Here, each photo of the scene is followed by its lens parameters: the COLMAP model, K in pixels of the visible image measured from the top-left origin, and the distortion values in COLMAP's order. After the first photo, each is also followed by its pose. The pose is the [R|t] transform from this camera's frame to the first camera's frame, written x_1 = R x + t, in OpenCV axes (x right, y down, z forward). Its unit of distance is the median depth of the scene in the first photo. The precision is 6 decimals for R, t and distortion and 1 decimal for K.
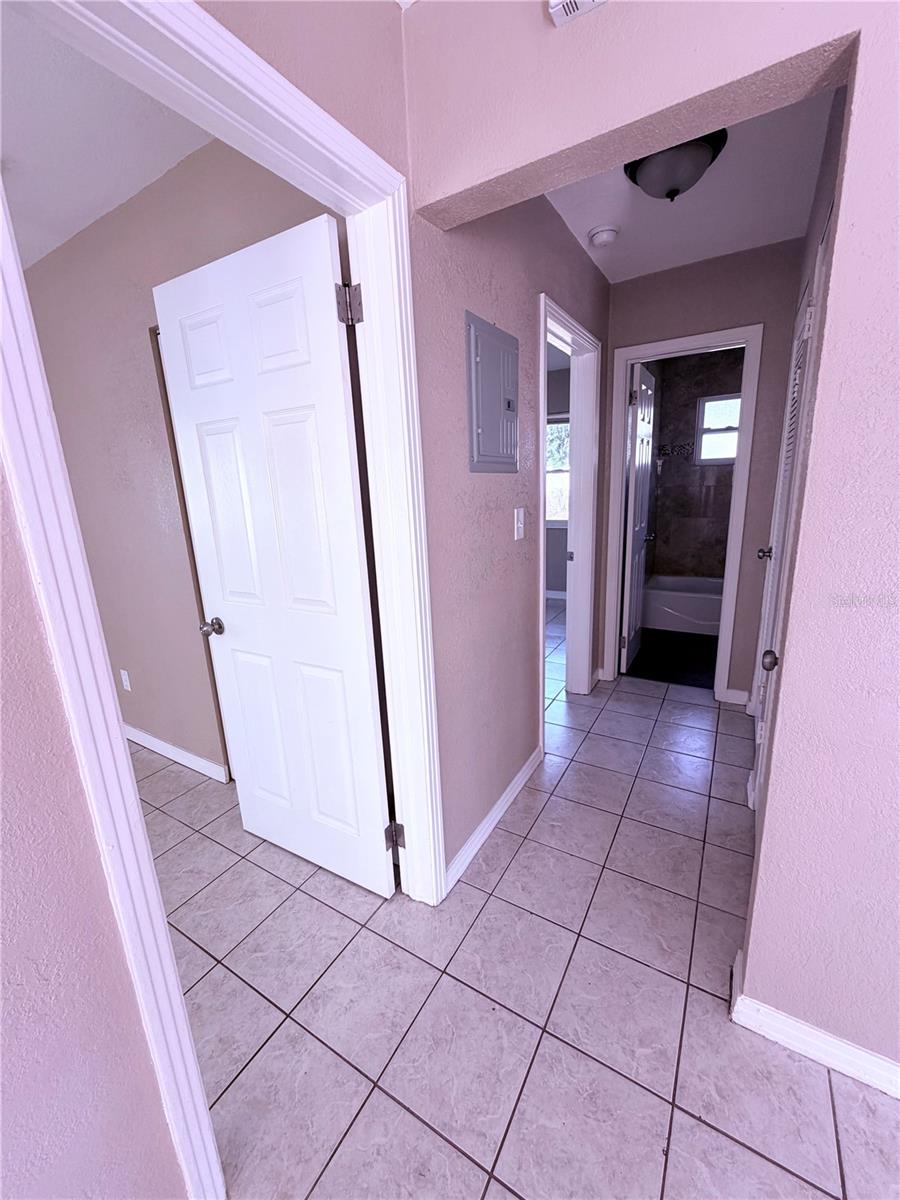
lens RADIAL K [[482.7, 0, 440.8], [0, 482.7, 600.9], [0, 0, 1]] dist [0.001025, 0.000755]
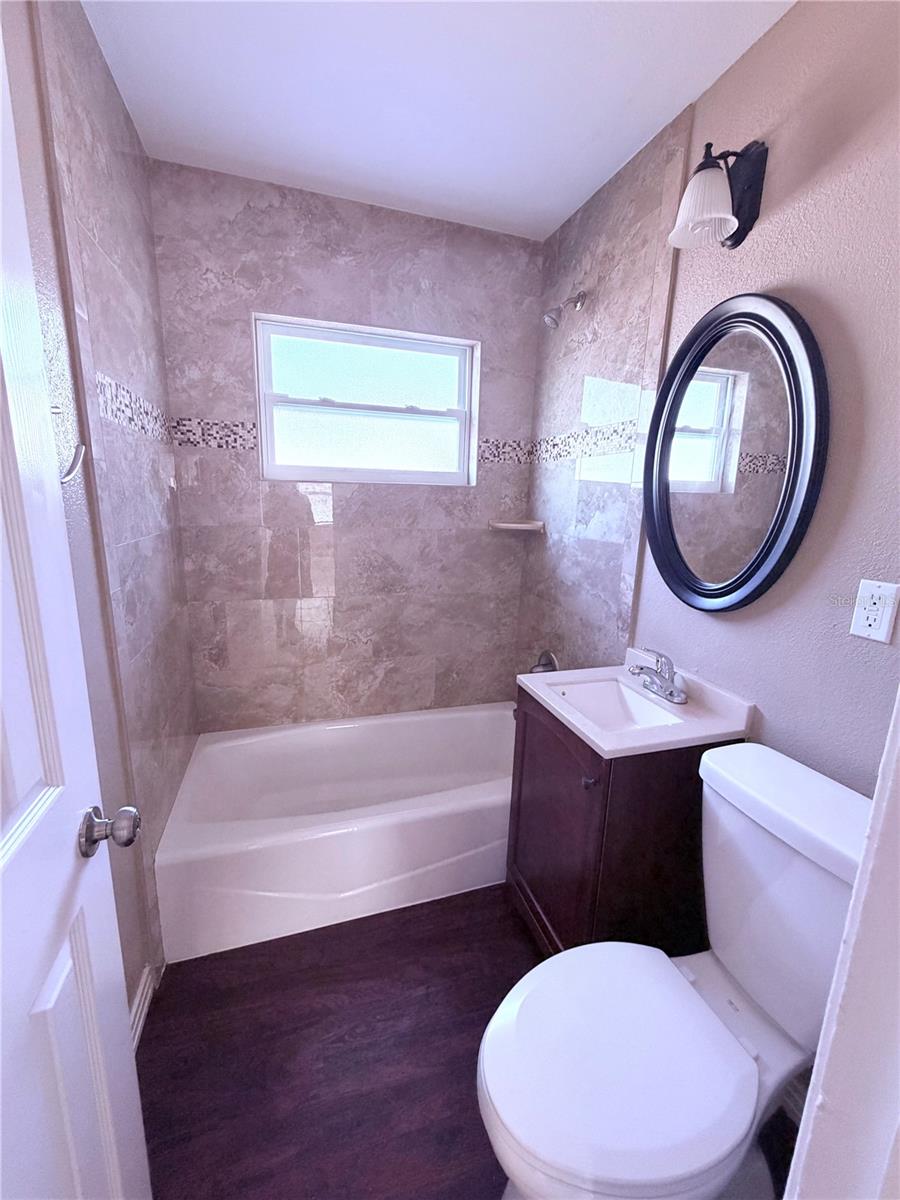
lens RADIAL K [[482.7, 0, 448.5], [0, 482.7, 600.9], [0, 0, 1]] dist [0.001025, 0.000755]
pose [[0.649424, -0.085717, 0.755580, 0.305199], [0.121256, 0.992586, 0.008384, -0.159441], [-0.750697, 0.086174, 0.655003, 0.616777]]
